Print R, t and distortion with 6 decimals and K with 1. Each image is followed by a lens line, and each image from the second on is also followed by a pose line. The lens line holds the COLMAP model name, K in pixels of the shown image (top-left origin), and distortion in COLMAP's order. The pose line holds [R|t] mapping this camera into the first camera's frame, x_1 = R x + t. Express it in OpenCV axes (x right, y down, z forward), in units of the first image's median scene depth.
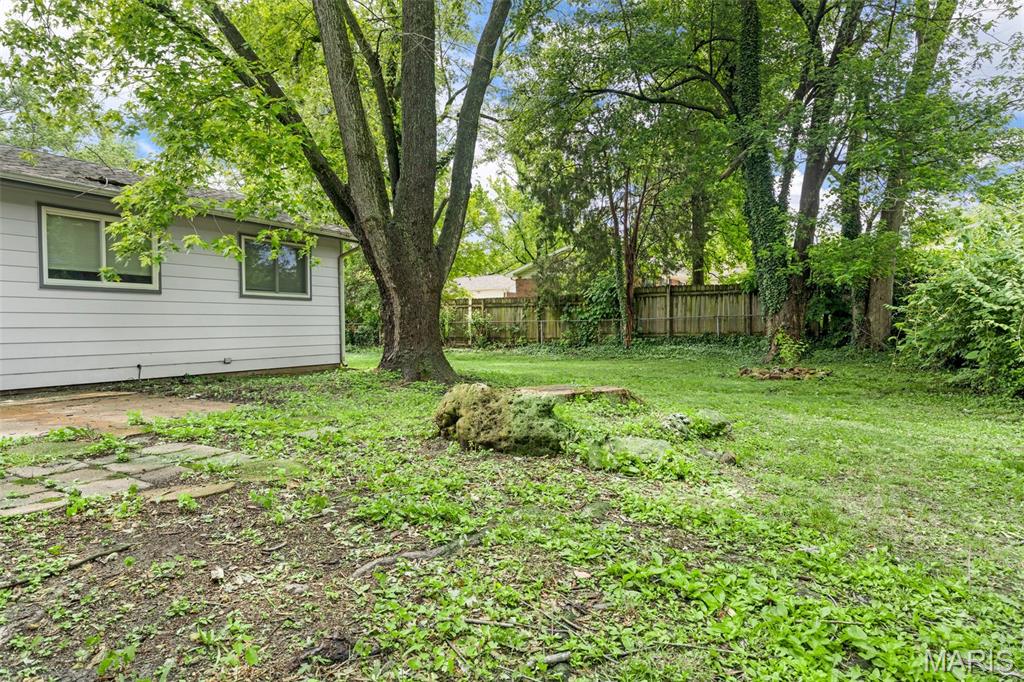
lens RADIAL K [[601.4, 0, 510.9], [0, 601.4, 342.0], [0, 0, 1]] dist [-0.001341, -0.000323]
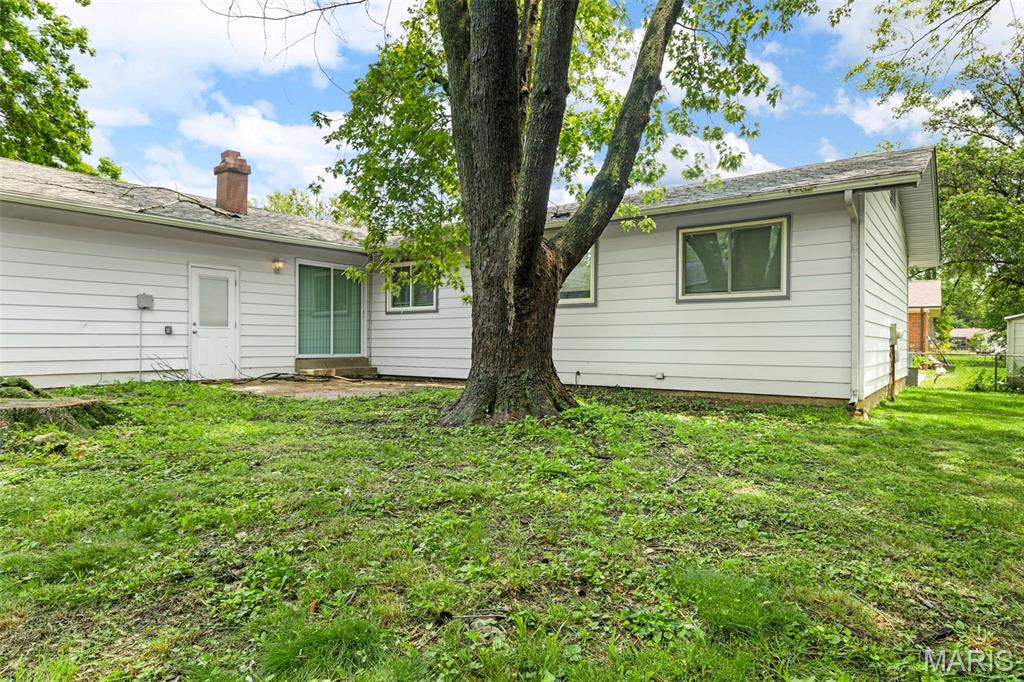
lens RADIAL K [[601.4, 0, 510.9], [0, 601.4, 342.0], [0, 0, 1]] dist [-0.001341, -0.000323]
pose [[-0.153025, 0.021433, -0.987990, 0.429520], [-0.016569, 0.999569, 0.024250, -0.036051], [0.988083, 0.020081, -0.152604, 0.900369]]
